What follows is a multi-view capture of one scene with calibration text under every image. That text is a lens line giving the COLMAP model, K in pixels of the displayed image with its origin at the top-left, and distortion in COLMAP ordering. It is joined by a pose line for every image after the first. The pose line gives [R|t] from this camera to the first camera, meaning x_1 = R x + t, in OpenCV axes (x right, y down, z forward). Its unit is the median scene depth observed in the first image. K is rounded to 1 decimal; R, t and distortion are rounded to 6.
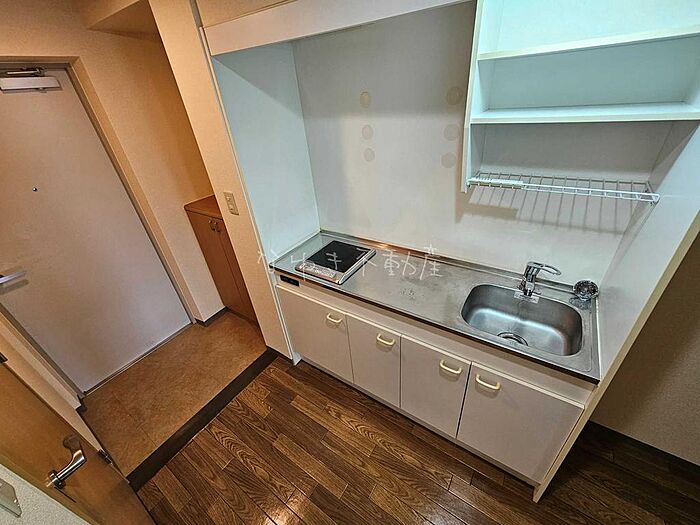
lens RADIAL K [[287.1, 0, 349.5], [0, 287.1, 260.4], [0, 0, 1]] dist [0.002520, 0.000092]
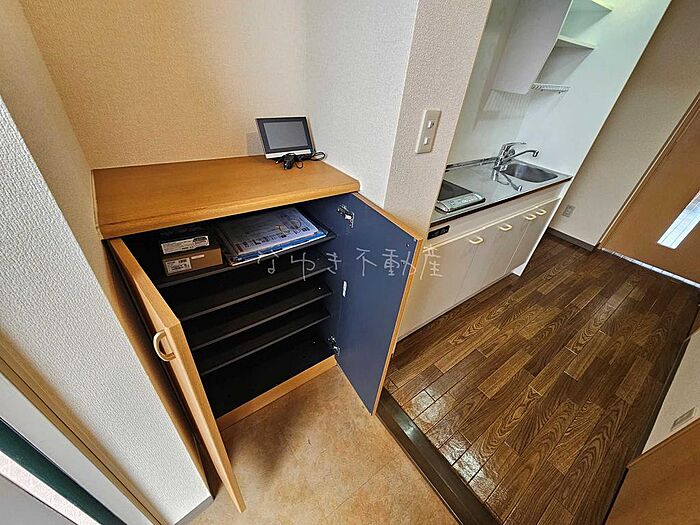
lens RADIAL K [[287.1, 0, 352.3], [0, 287.1, 262.8], [0, 0, 1]] dist [0.002520, 0.000092]
pose [[0.318525, -0.448726, 0.834977, -1.056501], [0.381080, 0.867158, 0.320647, -0.216158], [-0.867940, 0.216059, 0.447212, 0.940710]]
